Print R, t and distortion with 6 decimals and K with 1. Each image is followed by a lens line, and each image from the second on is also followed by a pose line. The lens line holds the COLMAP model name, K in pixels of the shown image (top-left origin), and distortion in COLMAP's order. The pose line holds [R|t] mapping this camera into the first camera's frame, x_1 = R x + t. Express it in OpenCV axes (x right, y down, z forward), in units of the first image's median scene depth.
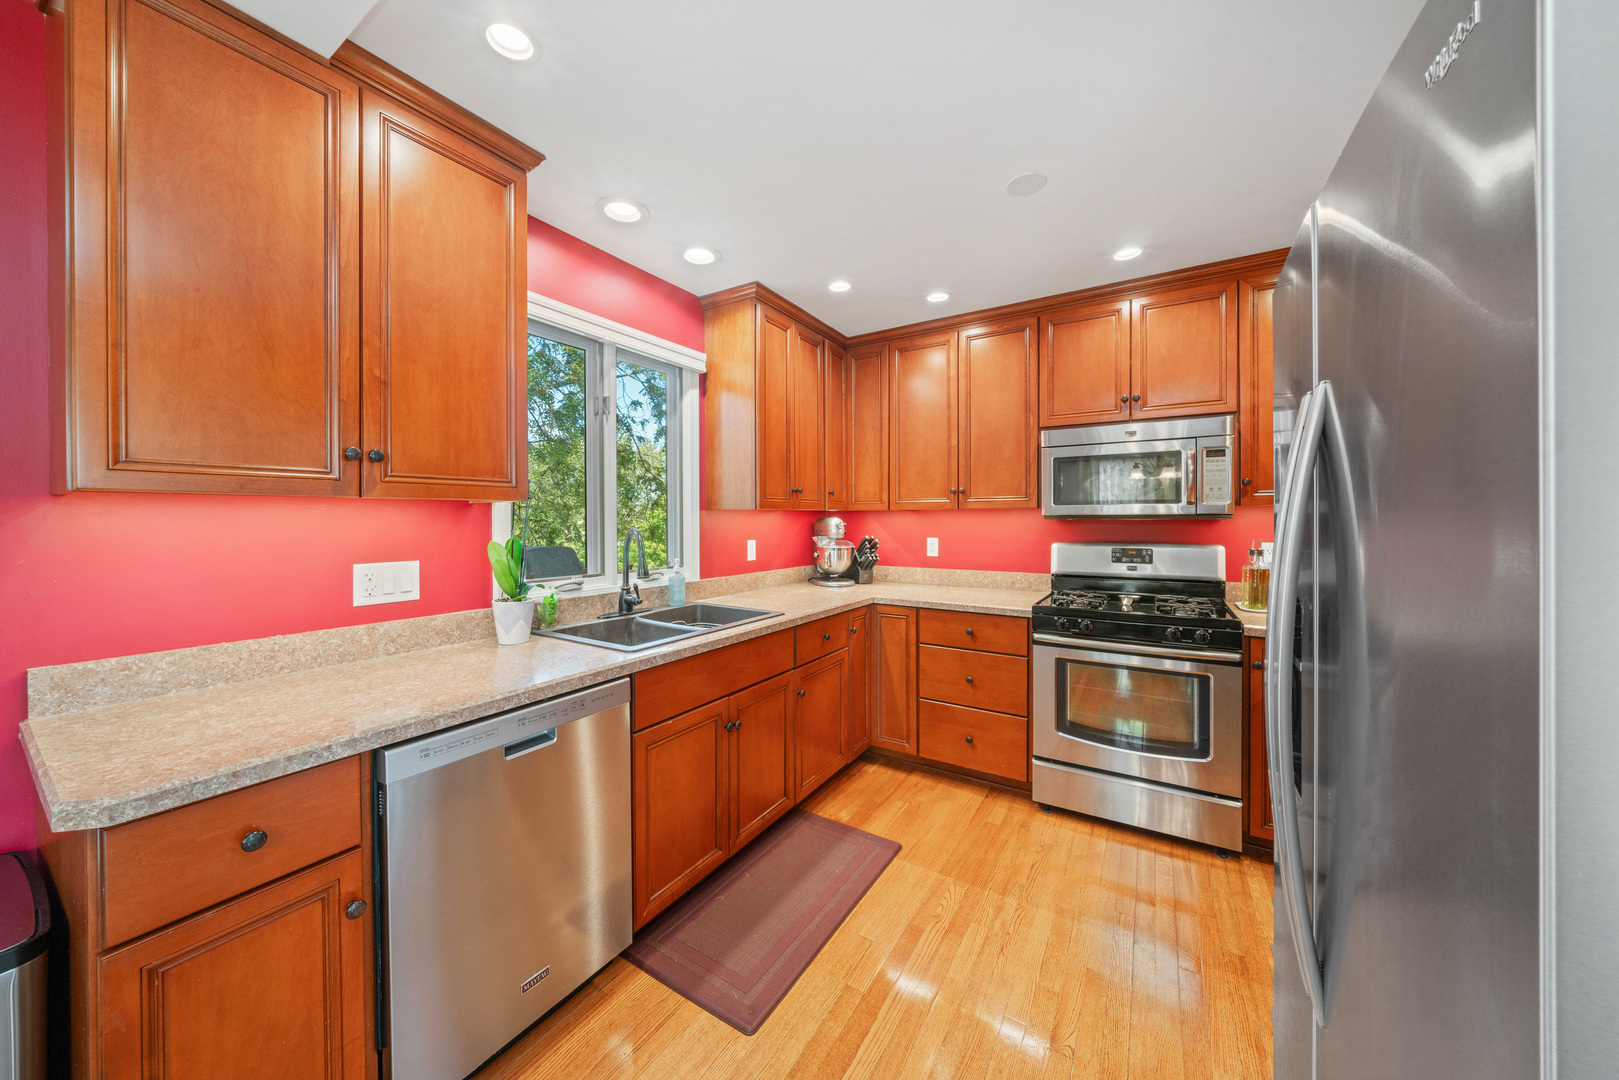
lens RADIAL K [[552.4, 0, 810.2], [0, 552.4, 520.5], [0, 0, 1]] dist [-0.008342, -0.000038]
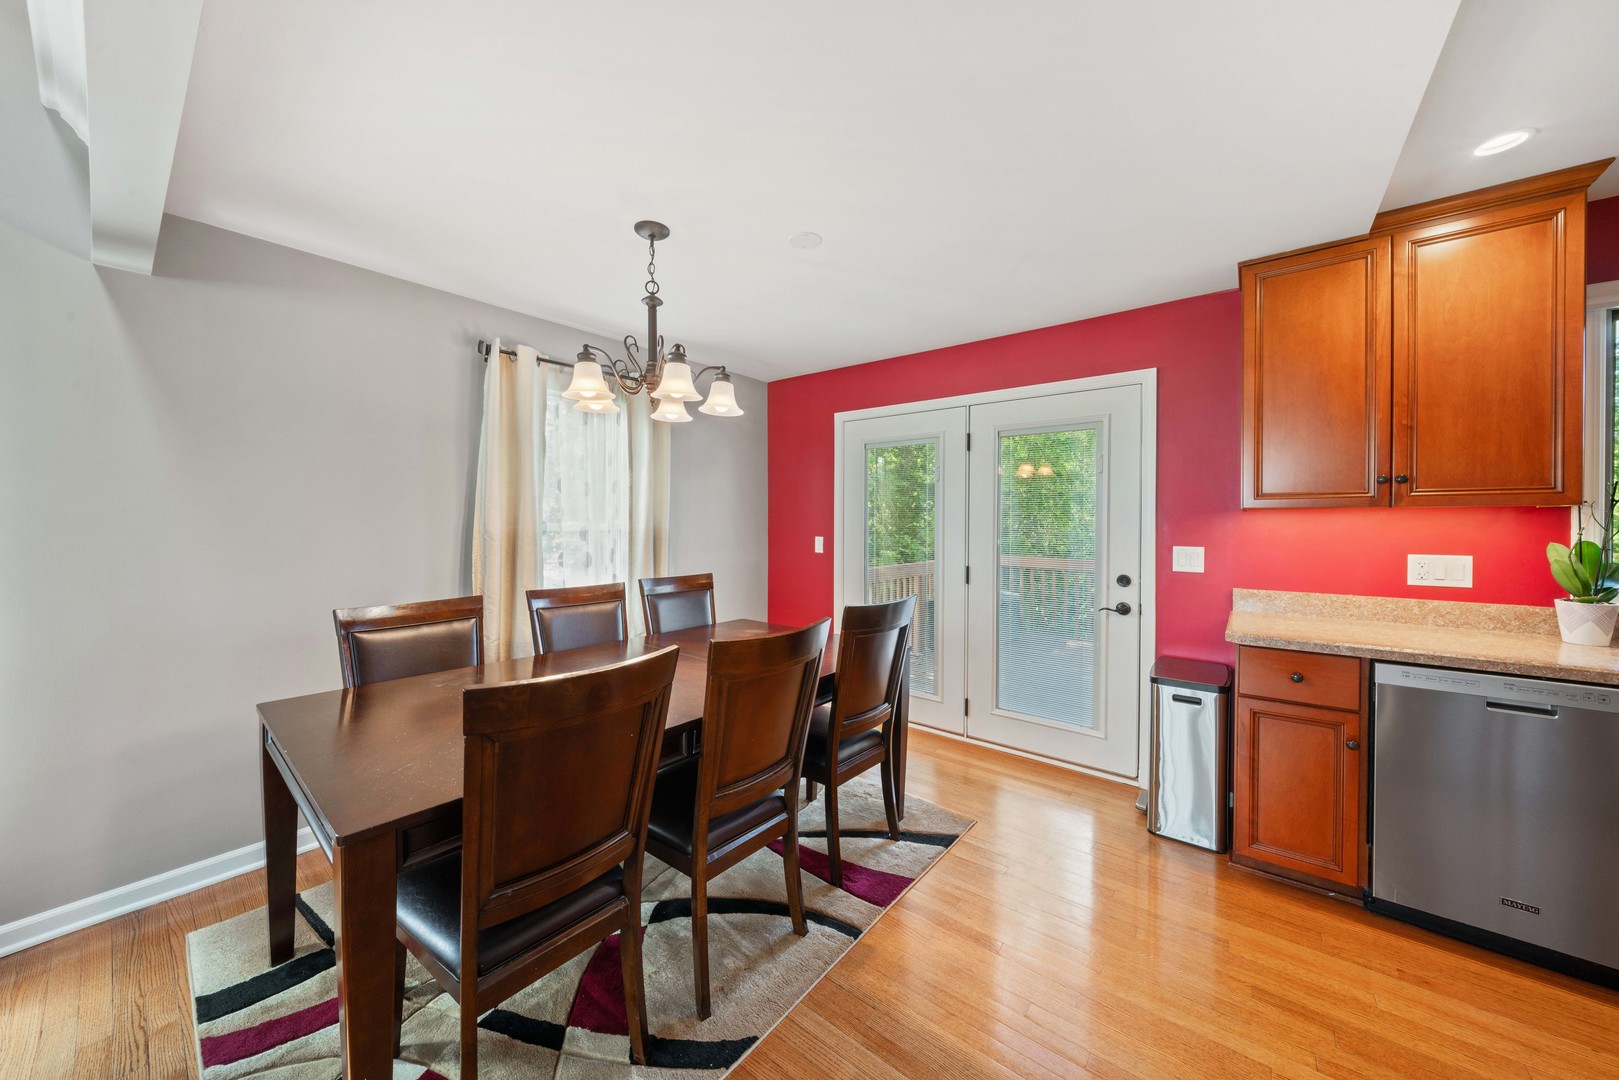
lens RADIAL K [[558.5, 0, 795.8], [0, 558.5, 527.3], [0, 0, 1]] dist [-0.001306, -0.000083]
pose [[-0.112107, 0.017556, -0.993541, 0.472018], [-0.001469, 0.999840, 0.017833, -0.006706], [0.993695, 0.003459, -0.112063, -0.240292]]
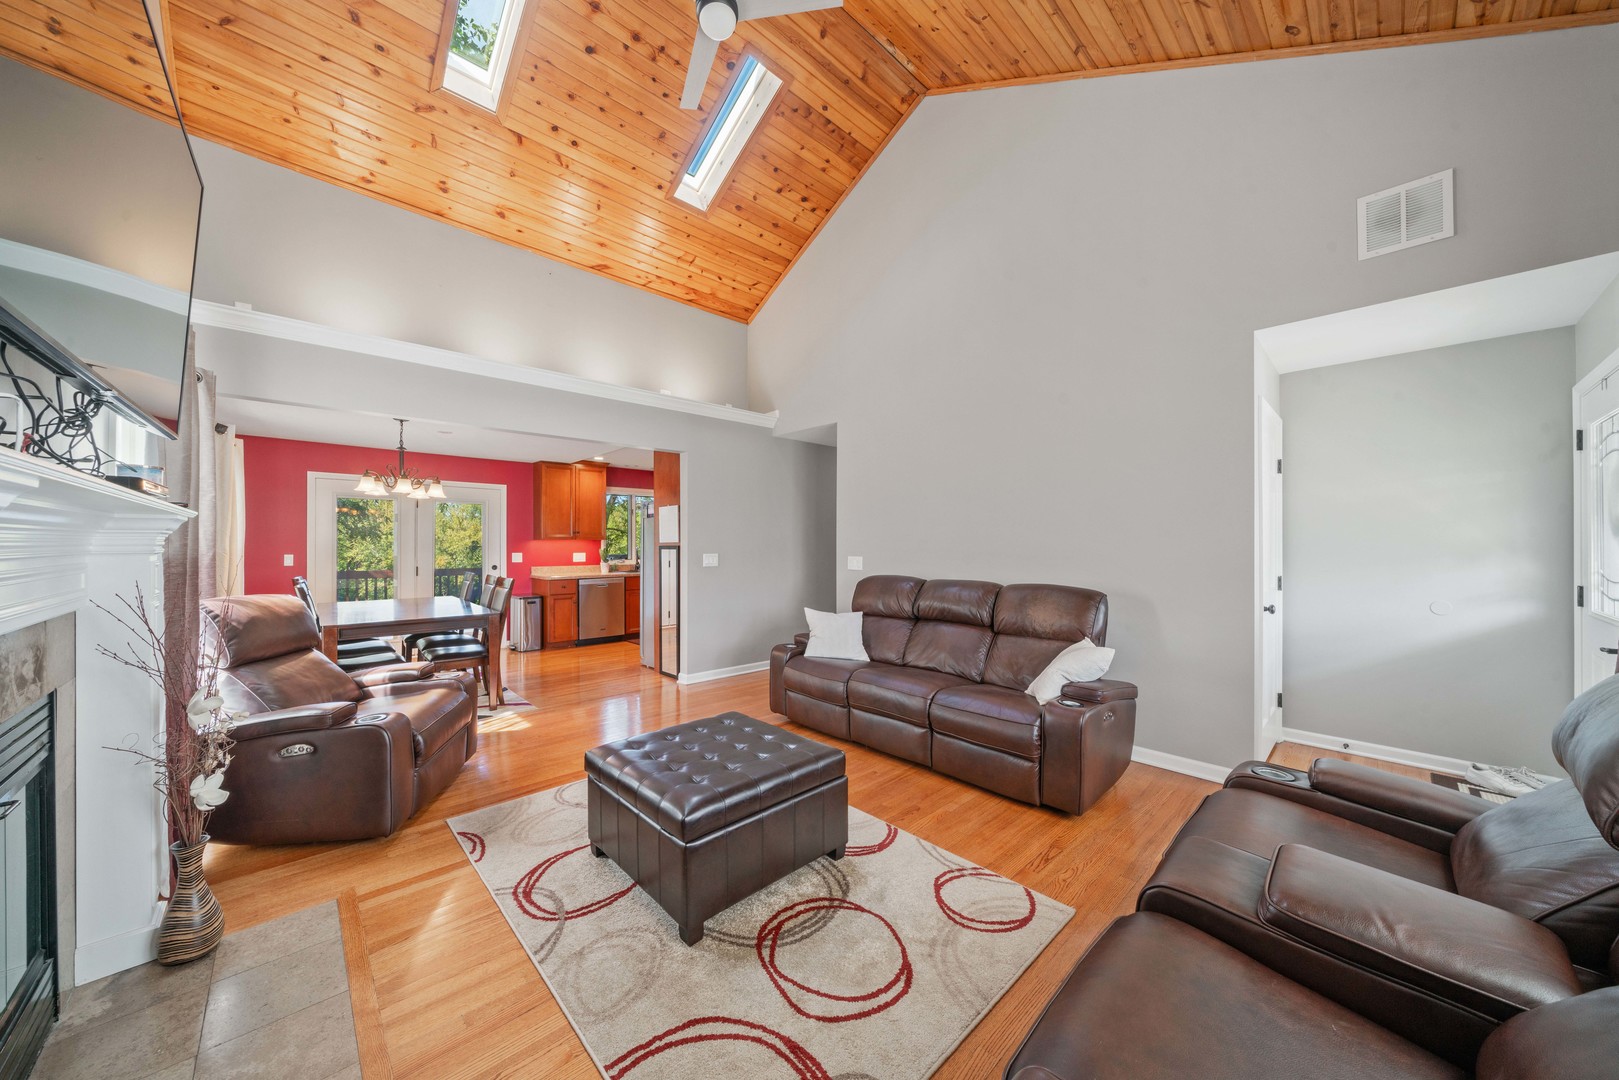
lens RADIAL K [[555.1, 0, 809.5], [0, 555.1, 540.0], [0, 0, 1]] dist [-0.000441, -0.000051]
pose [[0.967994, 0.000779, -0.250973, 1.521004], [-0.003327, 0.999947, -0.009728, 0.004210], [0.250952, 0.010252, 0.967945, -2.025984]]
